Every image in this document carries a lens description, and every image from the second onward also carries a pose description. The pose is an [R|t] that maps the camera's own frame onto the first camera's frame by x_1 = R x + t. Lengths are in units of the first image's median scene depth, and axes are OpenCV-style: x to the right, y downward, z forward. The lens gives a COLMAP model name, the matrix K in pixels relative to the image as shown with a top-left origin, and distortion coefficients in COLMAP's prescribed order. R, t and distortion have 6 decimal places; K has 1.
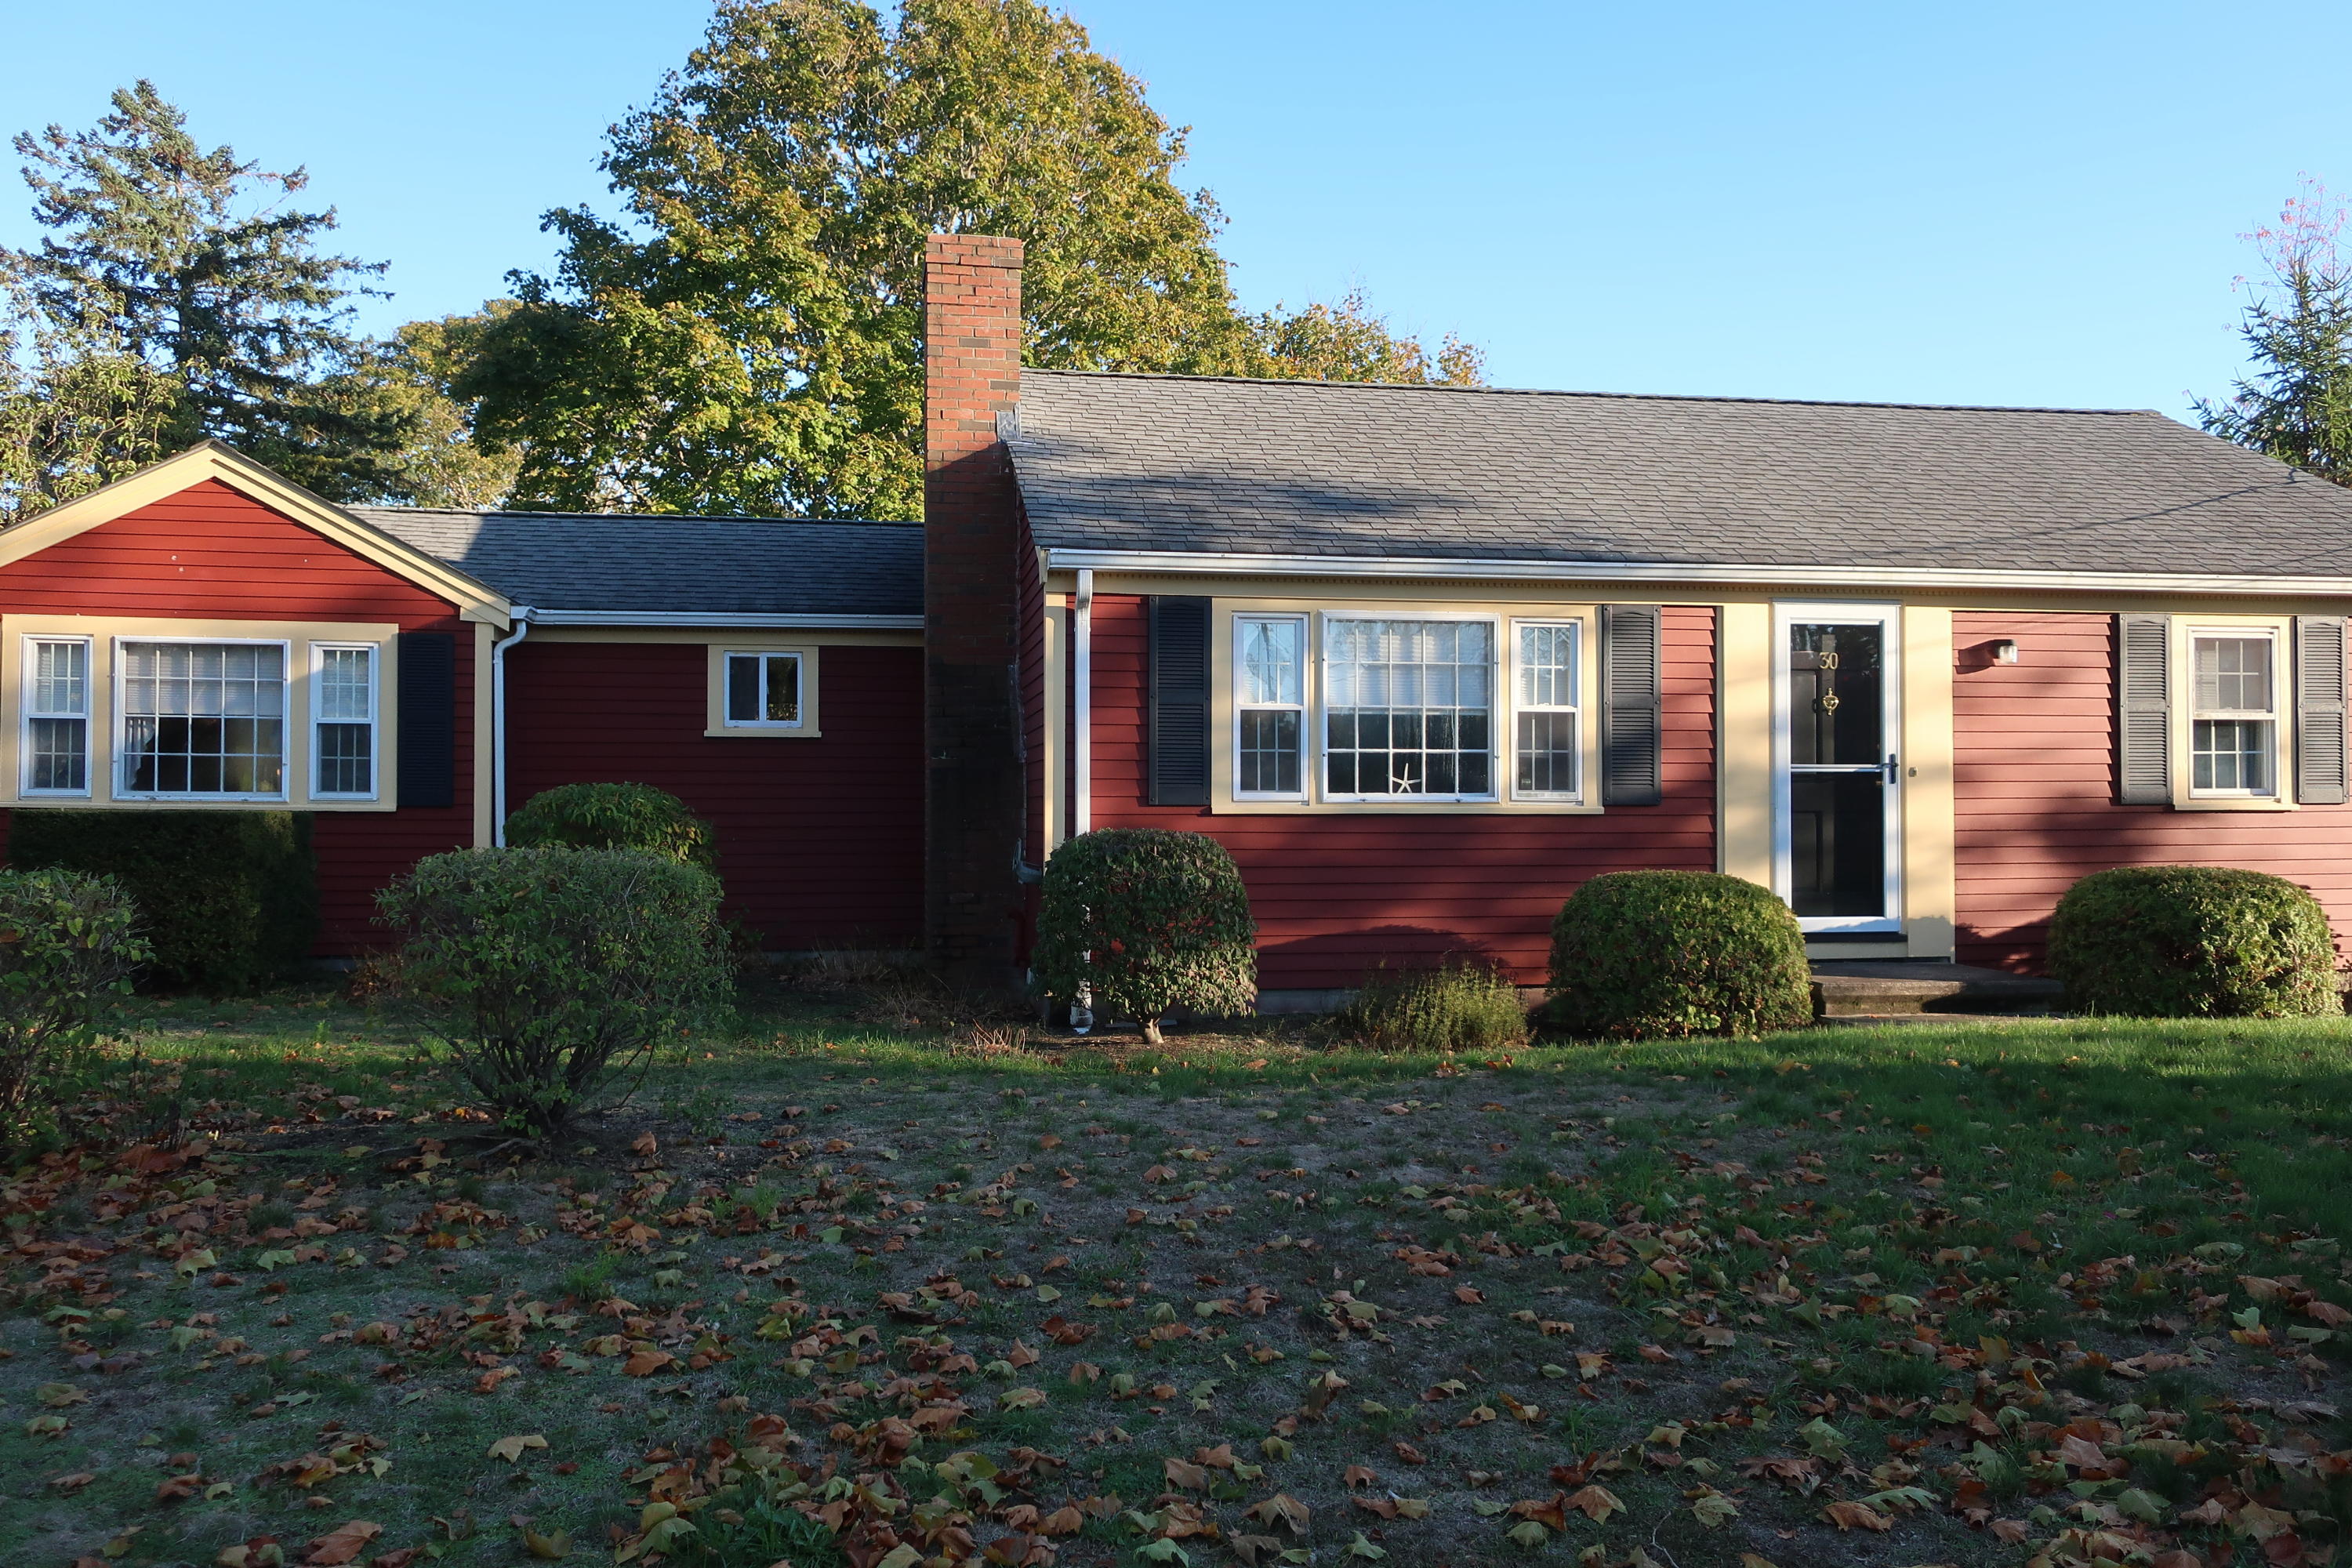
lens RADIAL K [[1841.6, 0, 1159.9], [0, 1841.6, 784.4], [0, 0, 1]] dist [-0.008576, 0.012453]
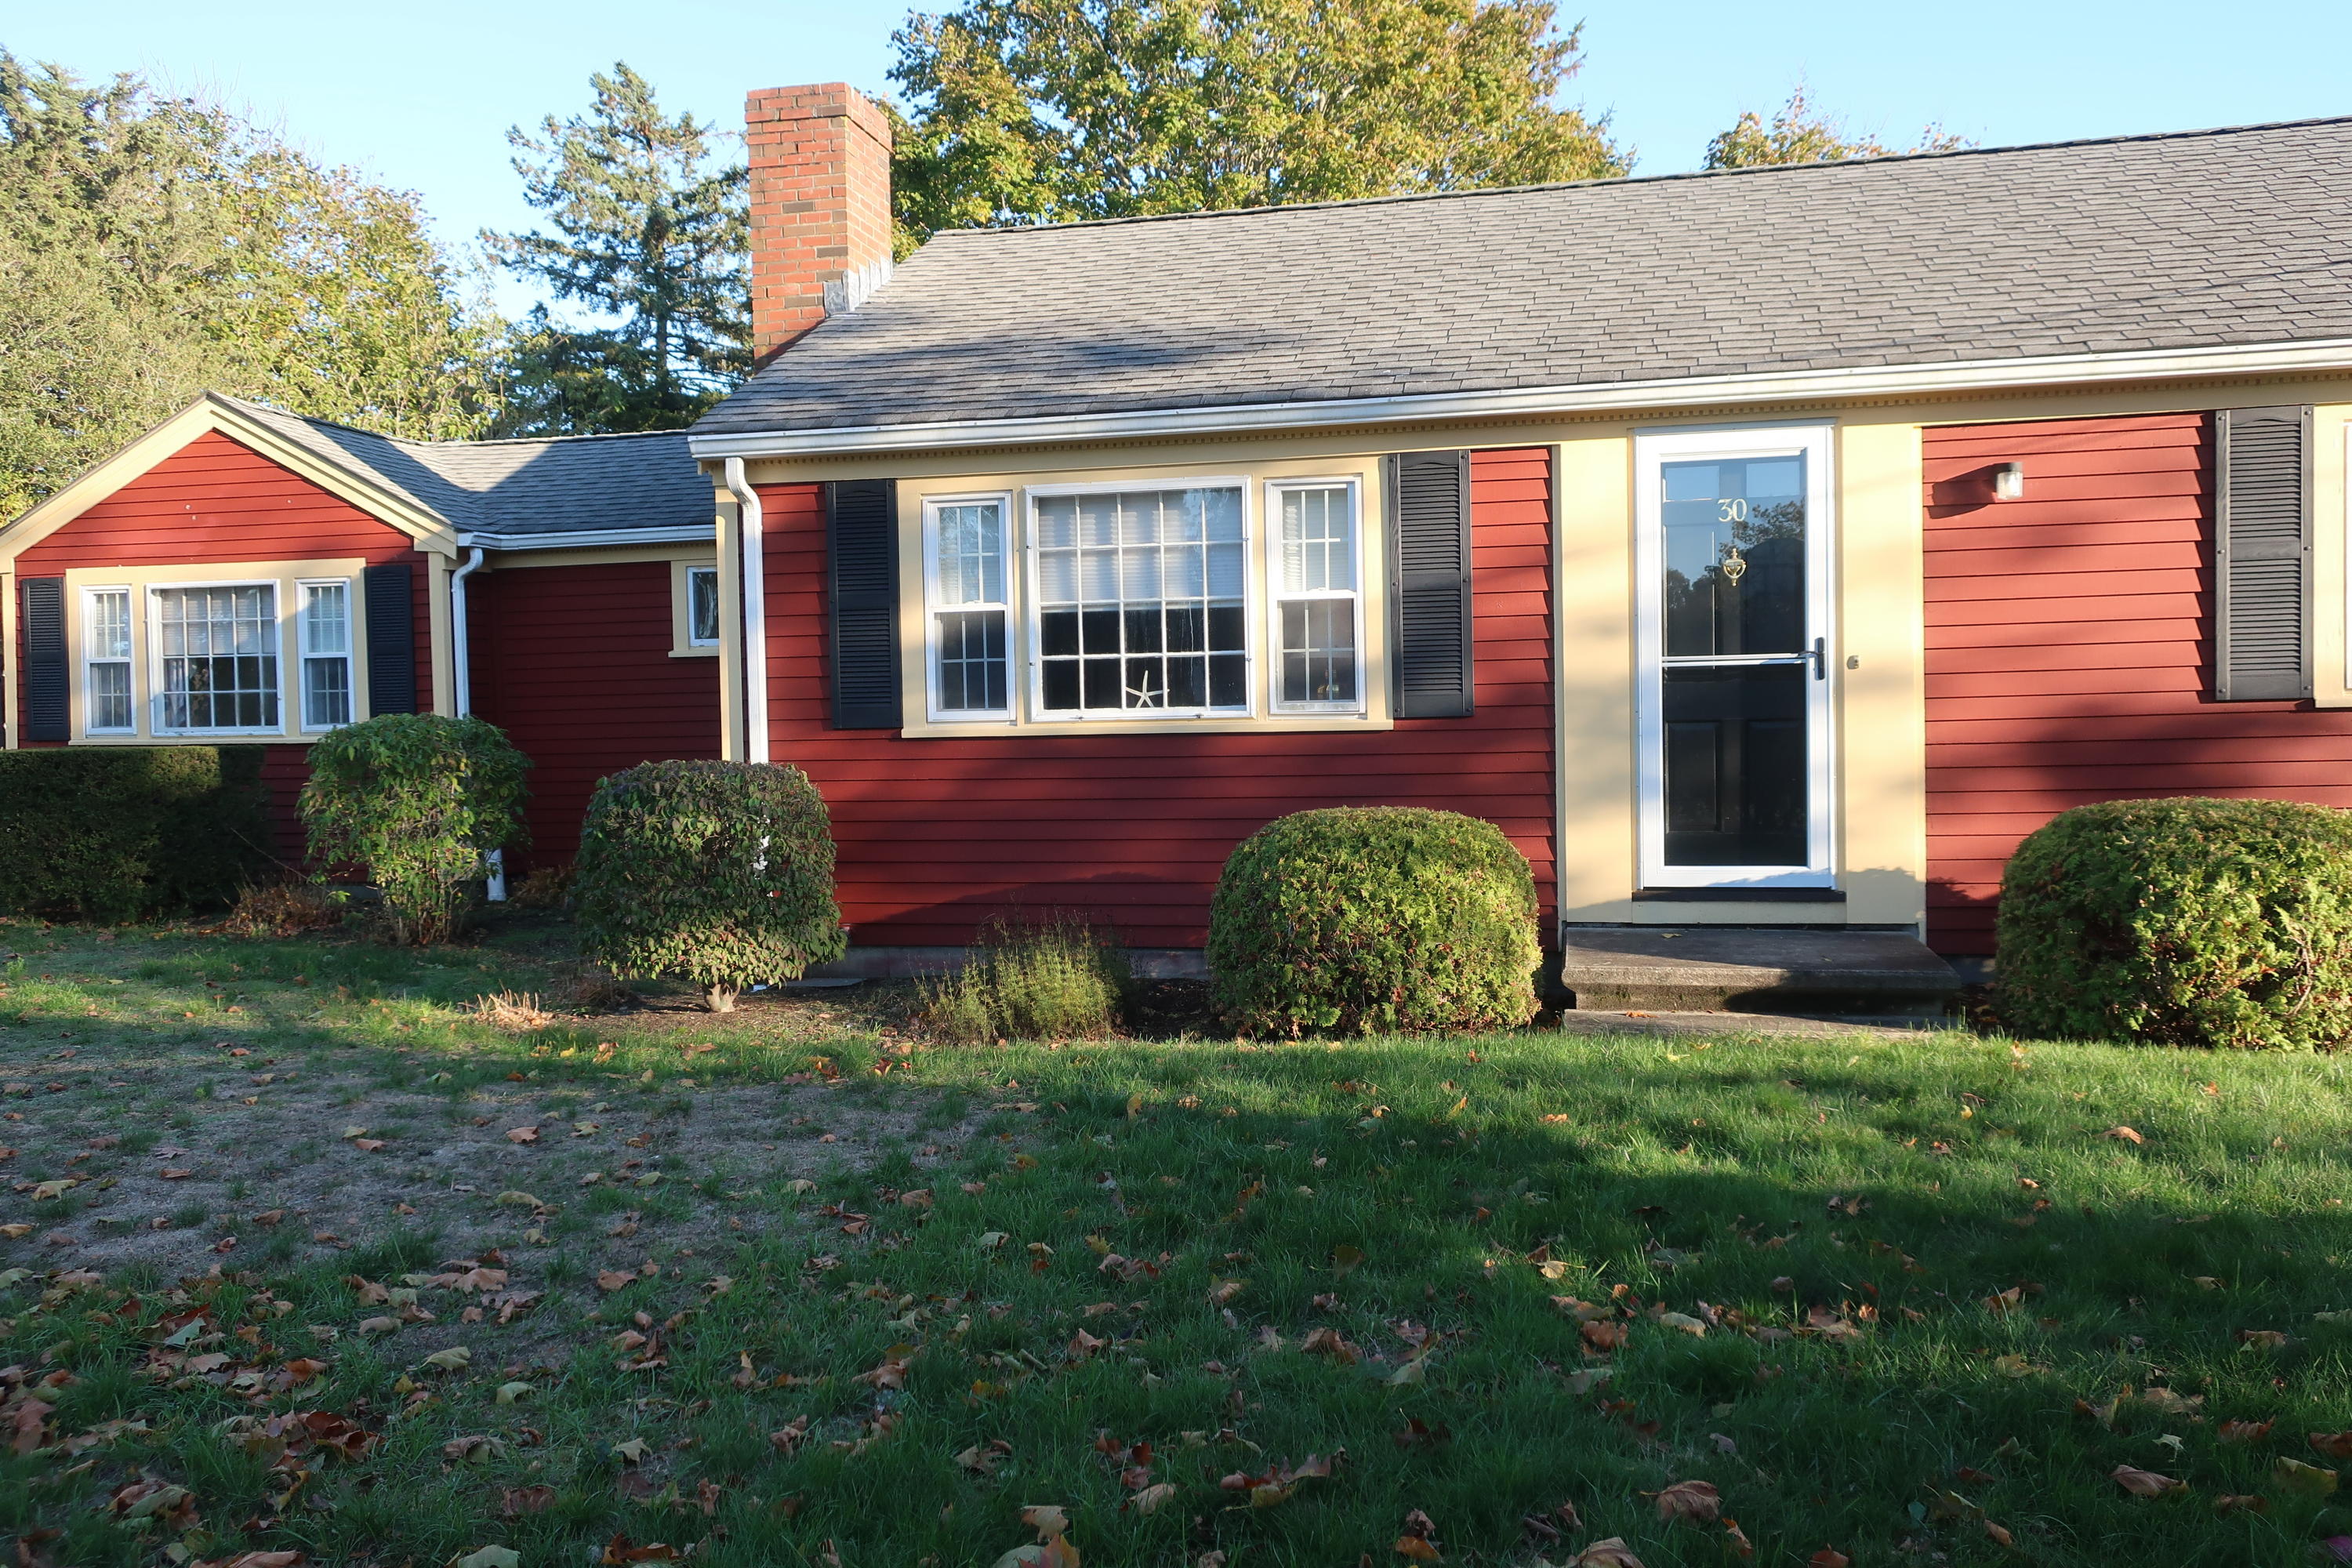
lens RADIAL K [[1841.6, 0, 1178.7], [0, 1841.6, 783.1], [0, 0, 1]] dist [-0.008576, 0.012453]
pose [[0.922630, -0.004138, -0.385664, 0.445537], [0.024968, 0.998486, 0.049018, -0.001525], [0.384877, -0.054855, 0.921336, 0.256121]]
